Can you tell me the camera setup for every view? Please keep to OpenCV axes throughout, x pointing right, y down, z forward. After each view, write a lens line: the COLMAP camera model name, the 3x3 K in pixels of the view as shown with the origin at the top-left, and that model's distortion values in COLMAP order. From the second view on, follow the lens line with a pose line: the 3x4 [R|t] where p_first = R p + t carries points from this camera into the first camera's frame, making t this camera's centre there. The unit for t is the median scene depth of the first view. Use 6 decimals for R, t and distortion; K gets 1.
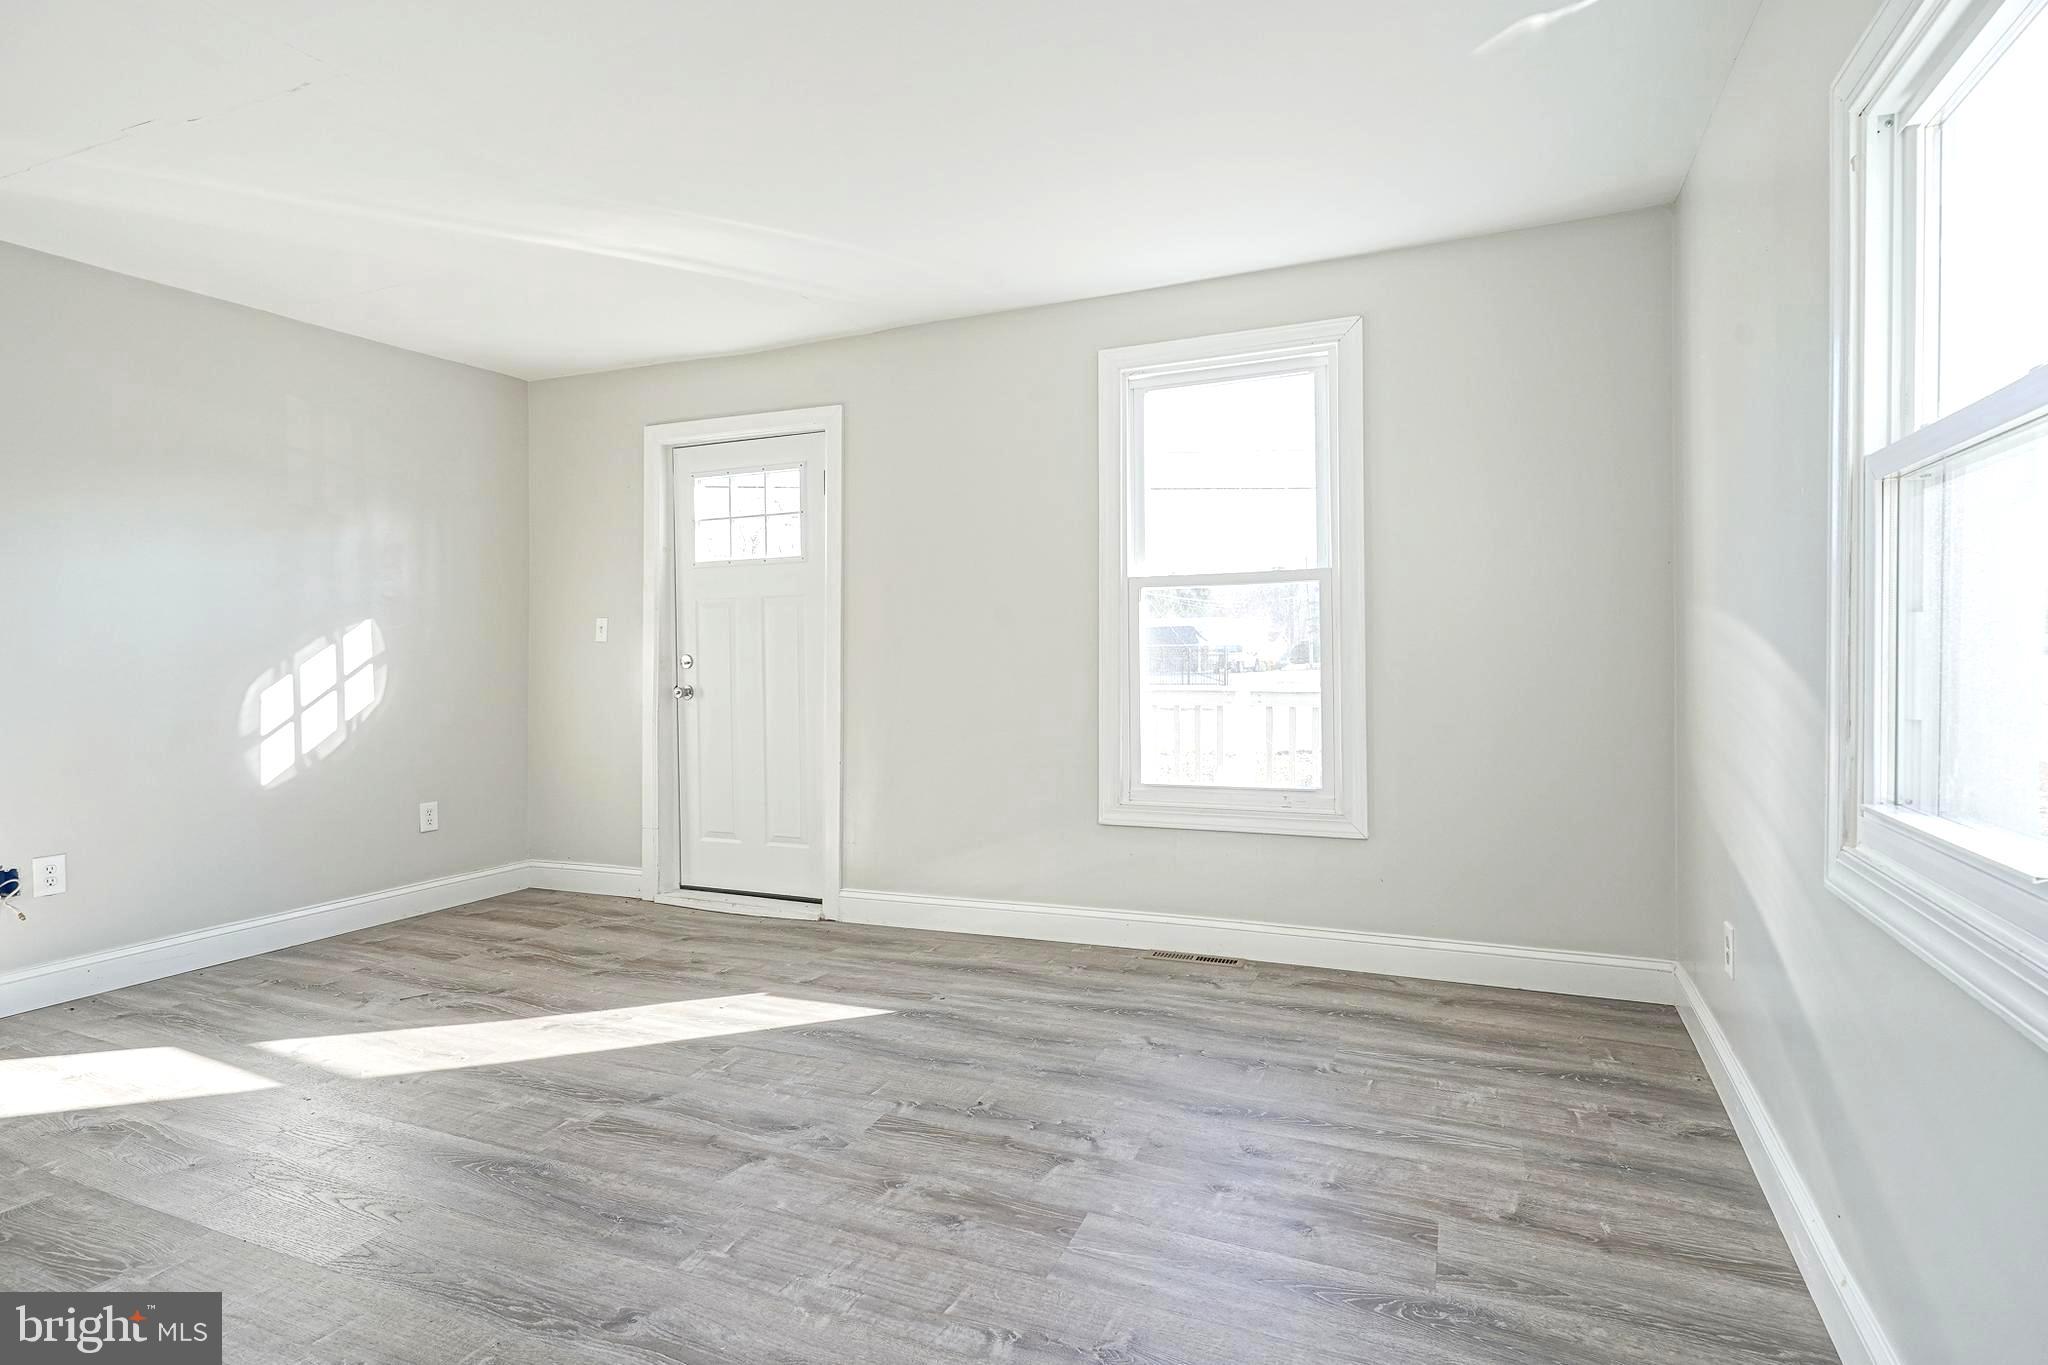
lens RADIAL K [[1016.1, 0, 1057.3], [0, 1016.1, 663.3], [0, 0, 1]] dist [-0.008726, 0.003048]
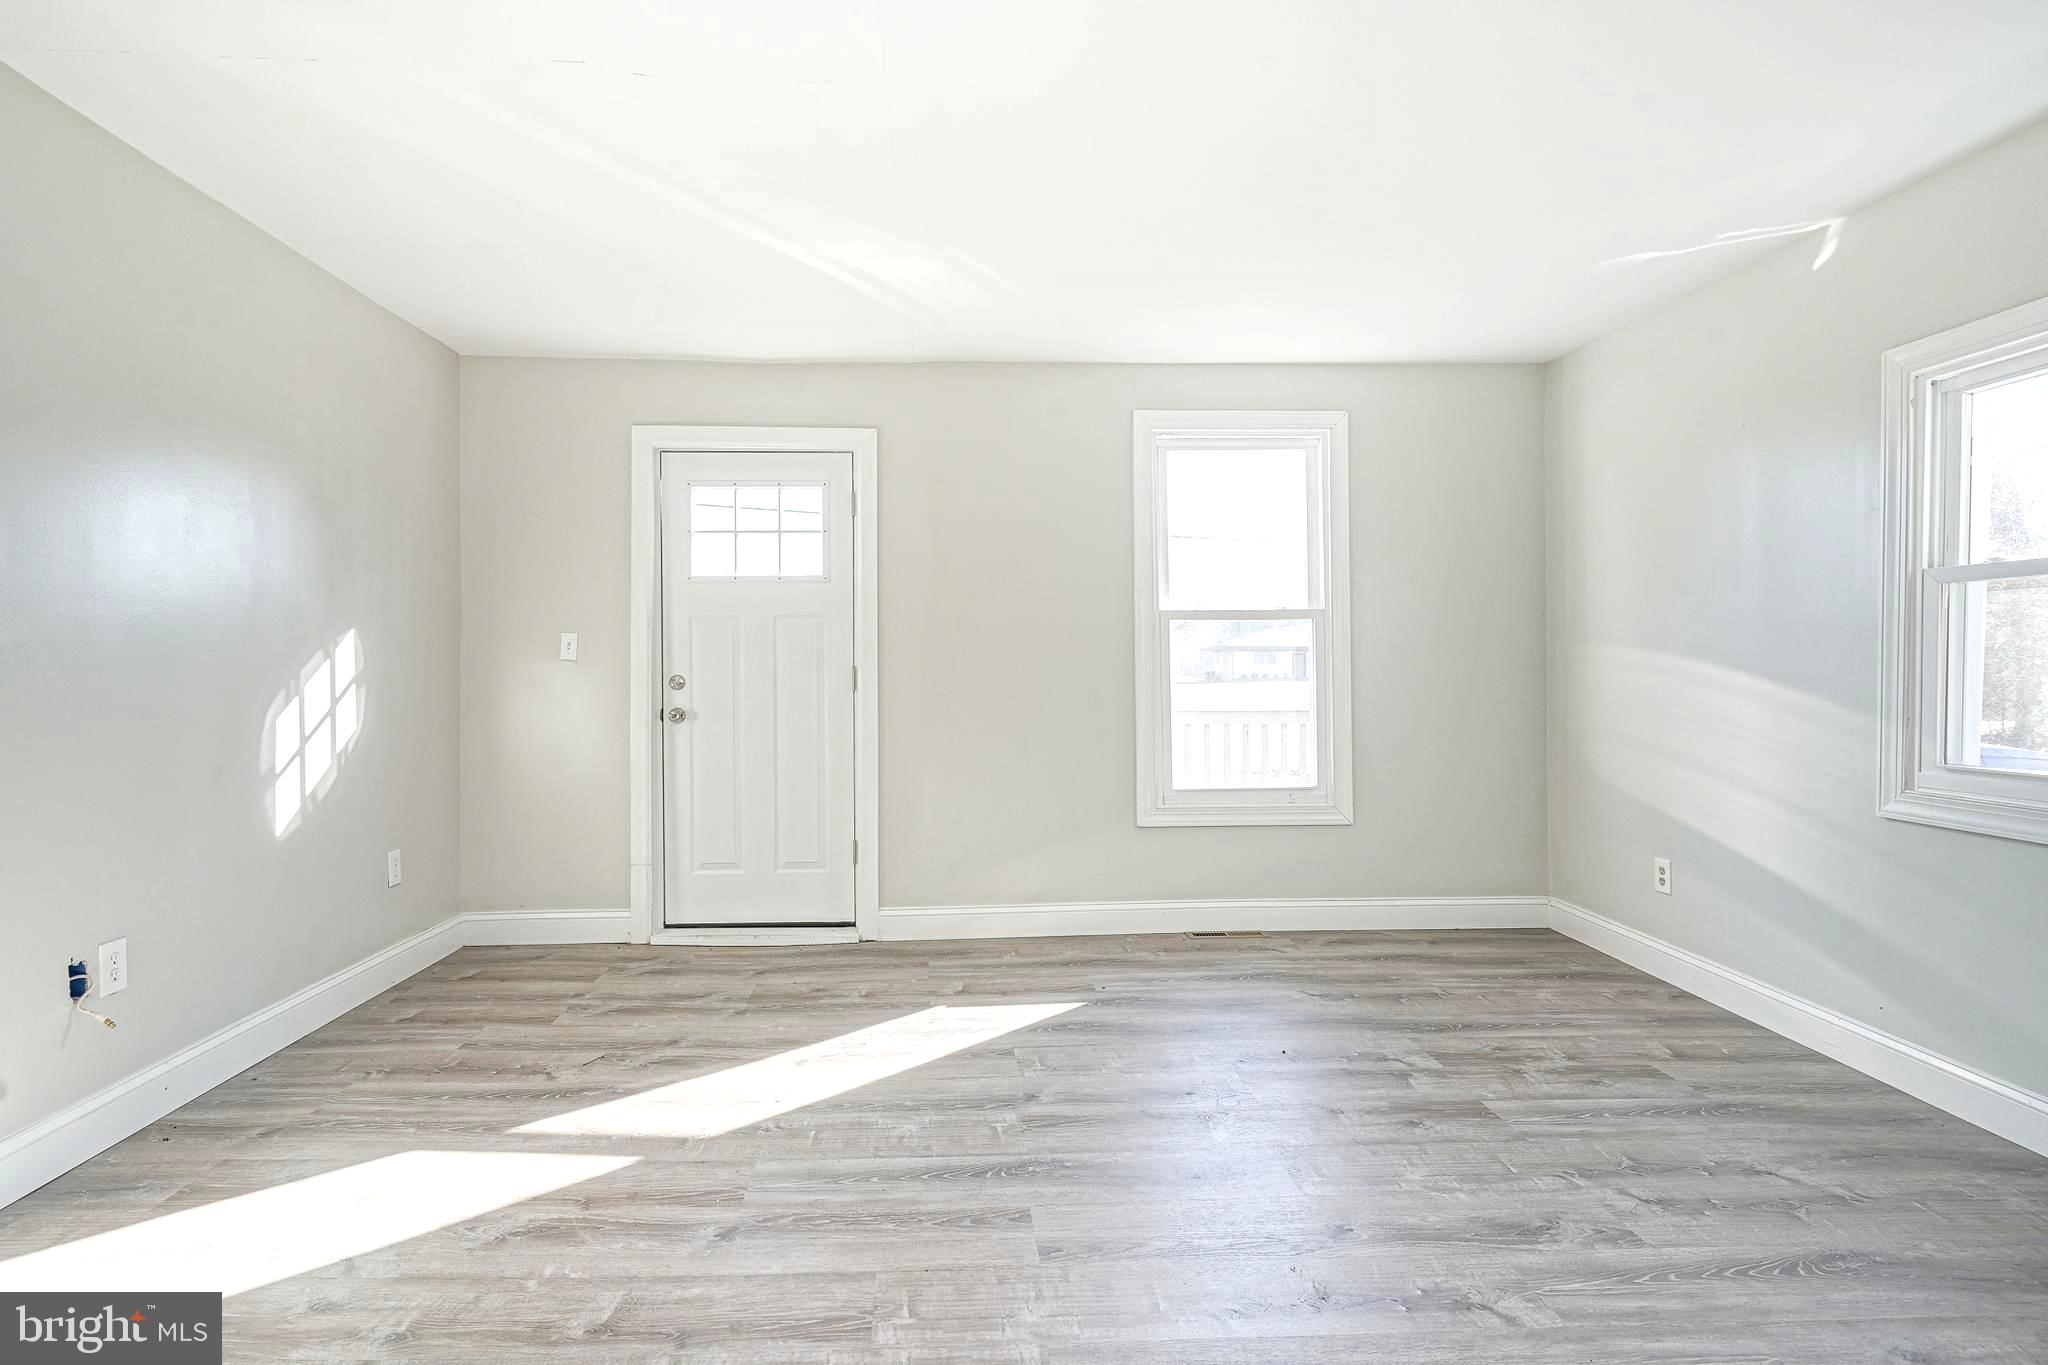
lens RADIAL K [[1016.1, 0, 1008.1], [0, 1016.1, 675.3], [0, 0, 1]] dist [-0.008726, 0.003048]
pose [[0.903482, 0.006433, 0.428577, -0.657477], [-0.001634, 0.999932, -0.011564, 0.002847], [-0.428622, 0.009747, 0.903431, 0.040403]]
